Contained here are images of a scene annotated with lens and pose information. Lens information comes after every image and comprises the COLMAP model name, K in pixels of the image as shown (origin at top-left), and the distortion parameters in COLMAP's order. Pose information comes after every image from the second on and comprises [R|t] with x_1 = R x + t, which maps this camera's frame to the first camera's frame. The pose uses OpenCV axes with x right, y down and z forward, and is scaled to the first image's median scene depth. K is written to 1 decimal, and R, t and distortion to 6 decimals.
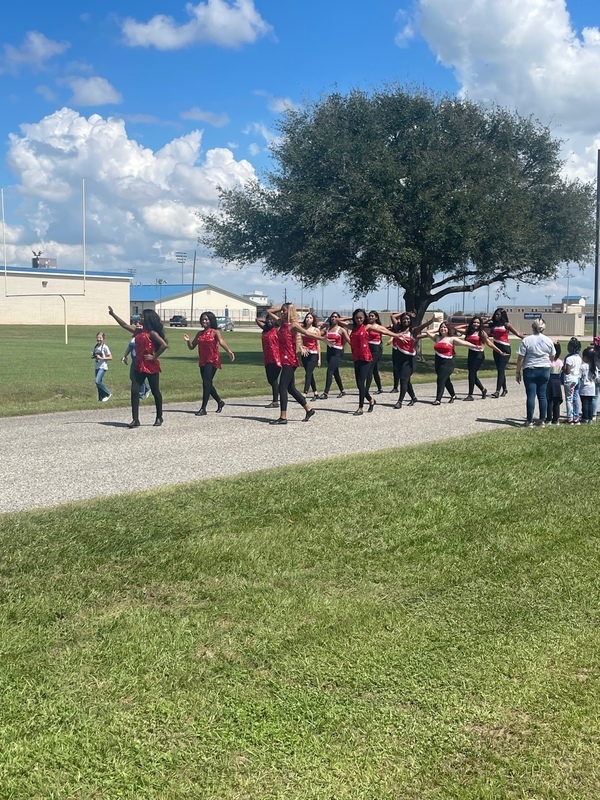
lens RADIAL K [[1013.0, 0, 294.5], [0, 1013.0, 369.7], [0, 0, 1]] dist [0.119791, 0.000000]
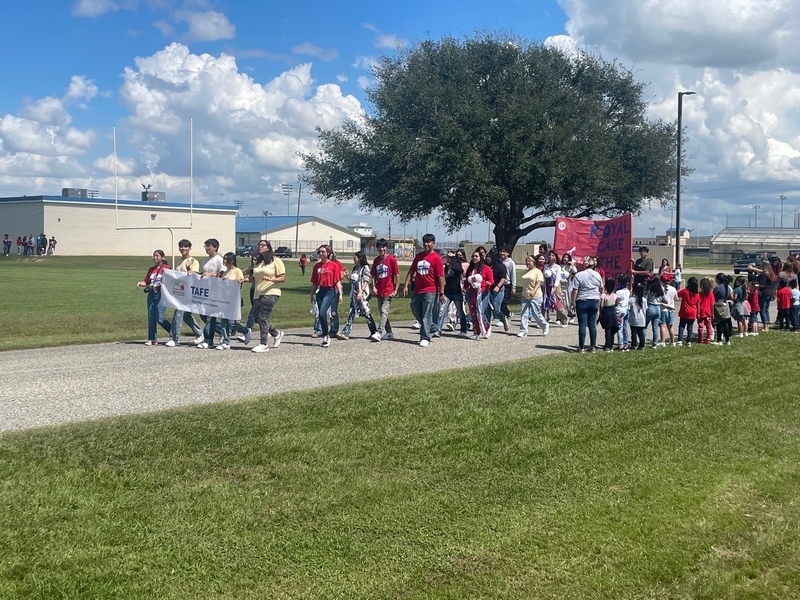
lens RADIAL K [[1013.0, 0, 368.2], [0, 1013.0, 258.9], [0, 0, 1]] dist [0.119791, 0.000000]
pose [[0.999470, 0.003280, -0.032401, 0.031243], [-0.004602, 0.999157, -0.040791, 0.000018], [0.032240, 0.040918, 0.998642, -0.127849]]
